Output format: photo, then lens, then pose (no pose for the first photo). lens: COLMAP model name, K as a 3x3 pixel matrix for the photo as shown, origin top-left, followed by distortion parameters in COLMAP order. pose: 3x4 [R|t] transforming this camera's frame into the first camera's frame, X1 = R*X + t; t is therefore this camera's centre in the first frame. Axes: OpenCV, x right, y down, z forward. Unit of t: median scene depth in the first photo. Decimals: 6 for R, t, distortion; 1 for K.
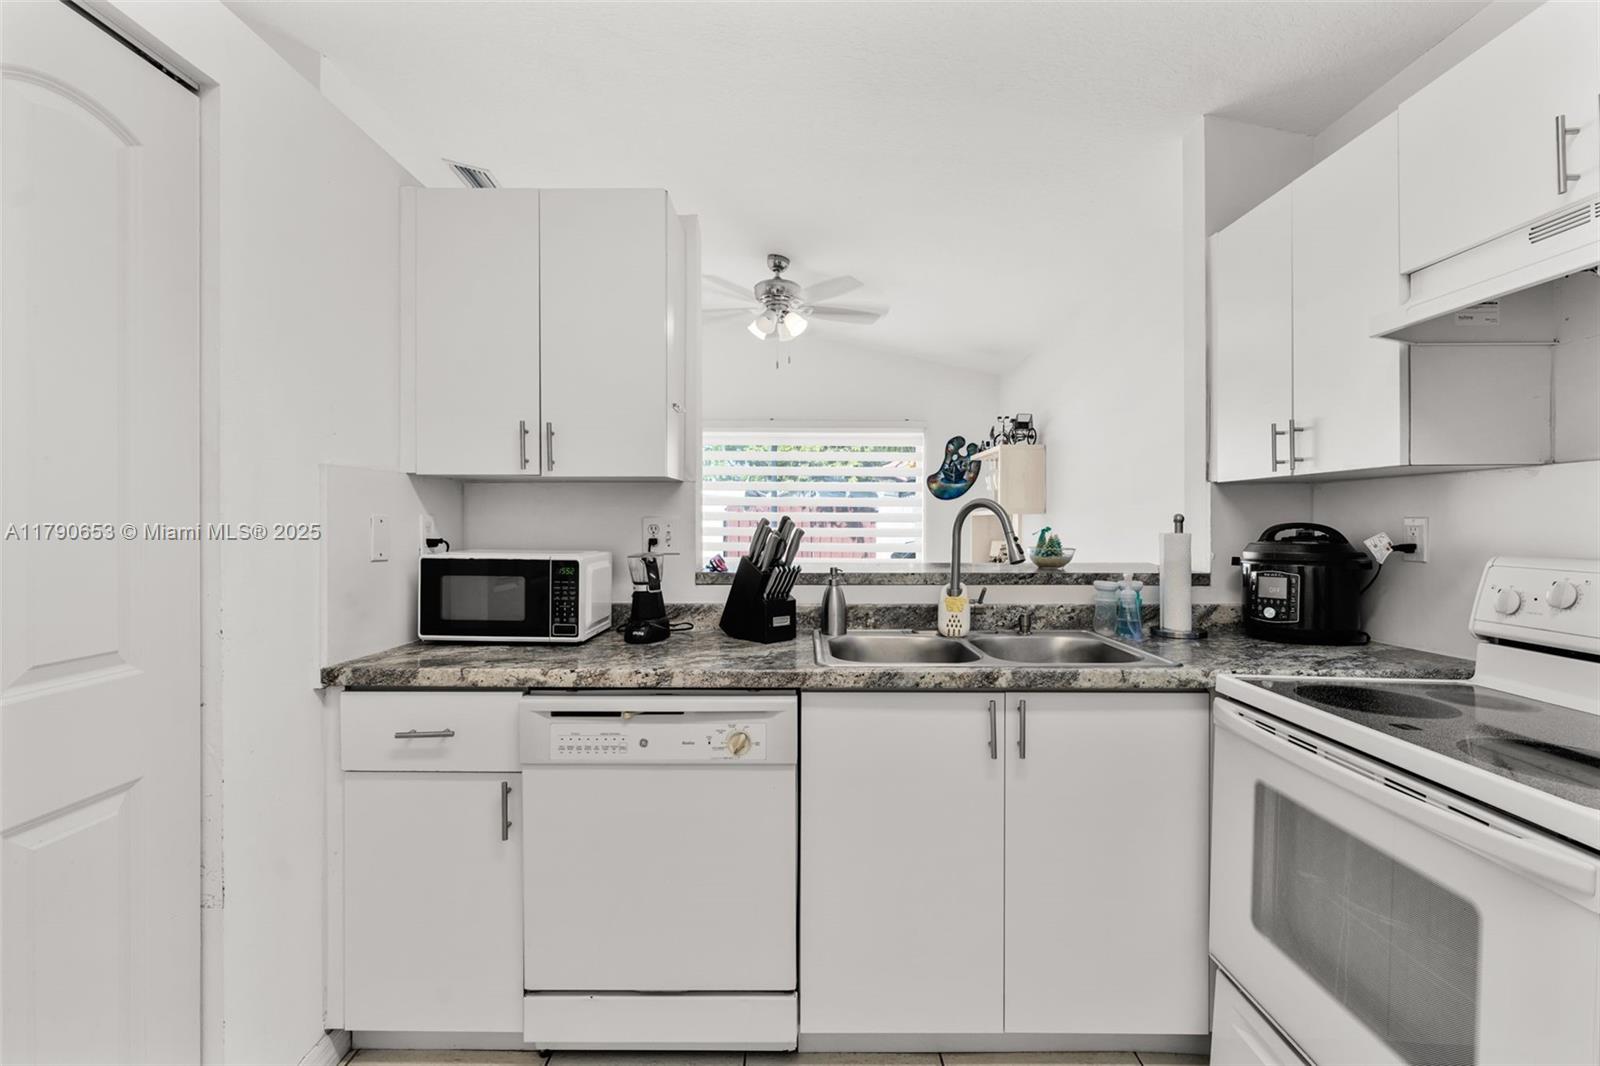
lens RADIAL K [[723.5, 0, 799.5], [0, 723.5, 524.5], [0, 0, 1]] dist [0.004585, 0.000966]
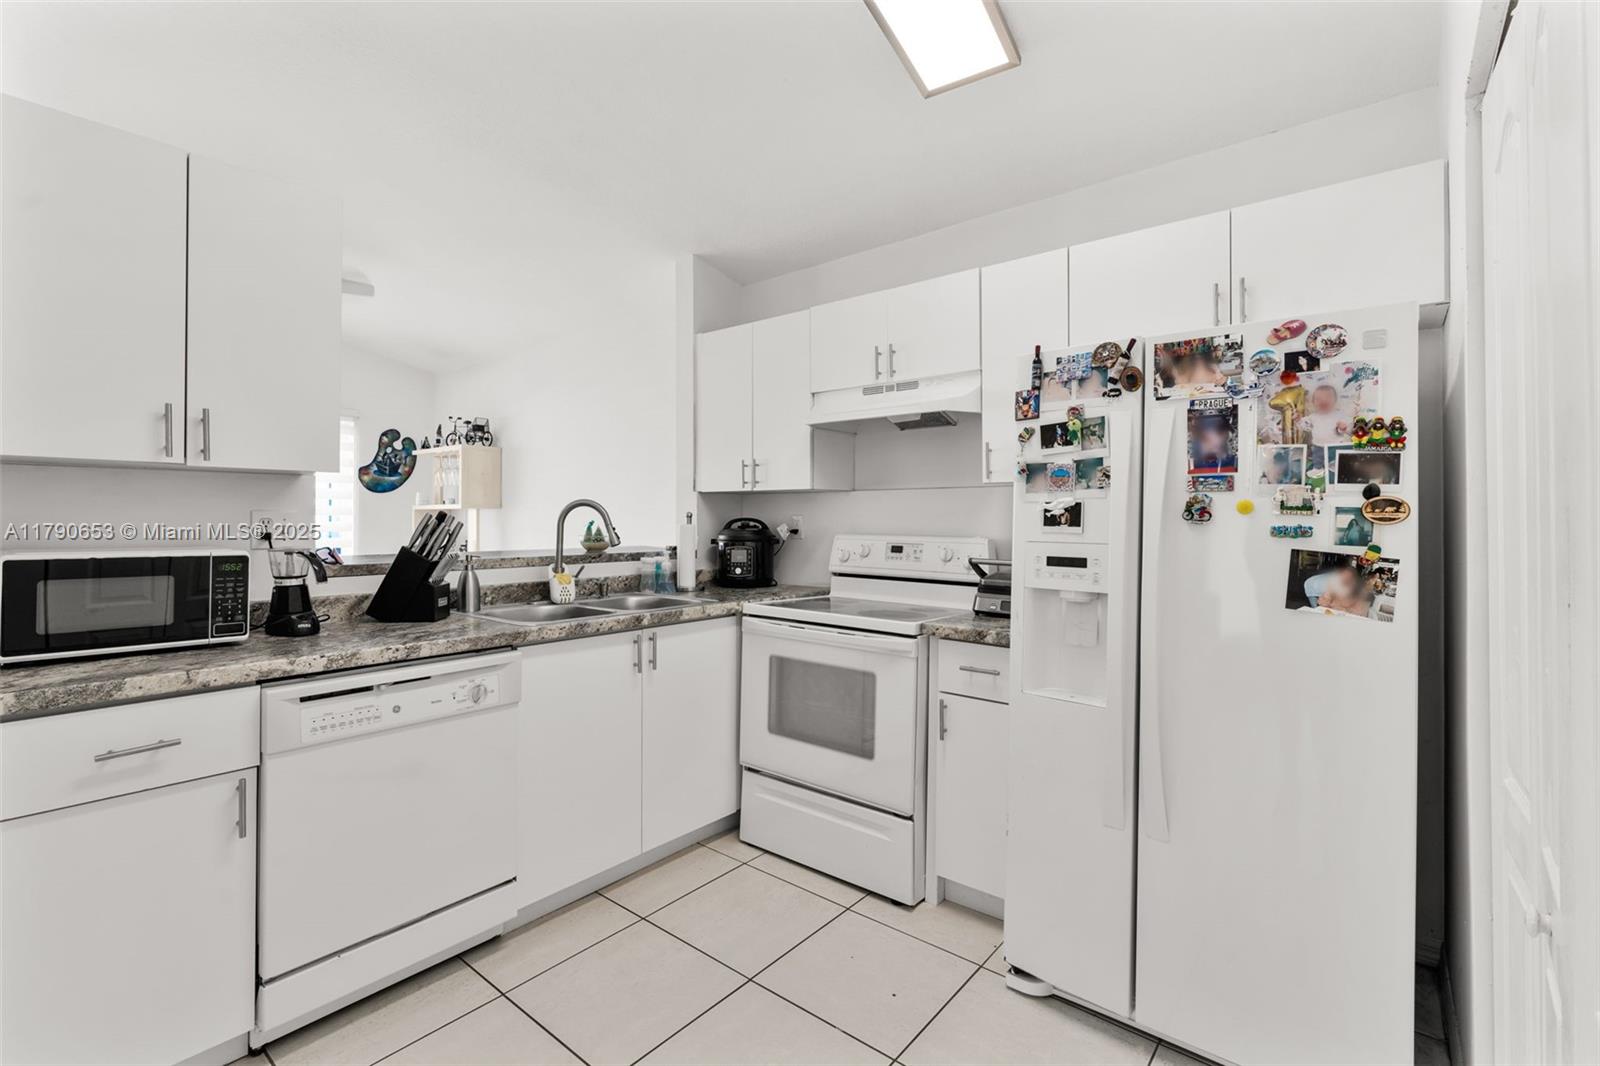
lens RADIAL K [[723.5, 0, 798.2], [0, 723.5, 527.7], [0, 0, 1]] dist [0.004585, 0.000966]
pose [[0.631621, -0.008638, 0.775229, -0.592213], [-0.002103, 0.999915, 0.012854, -0.001463], [-0.775274, -0.009749, 0.631549, -0.182063]]
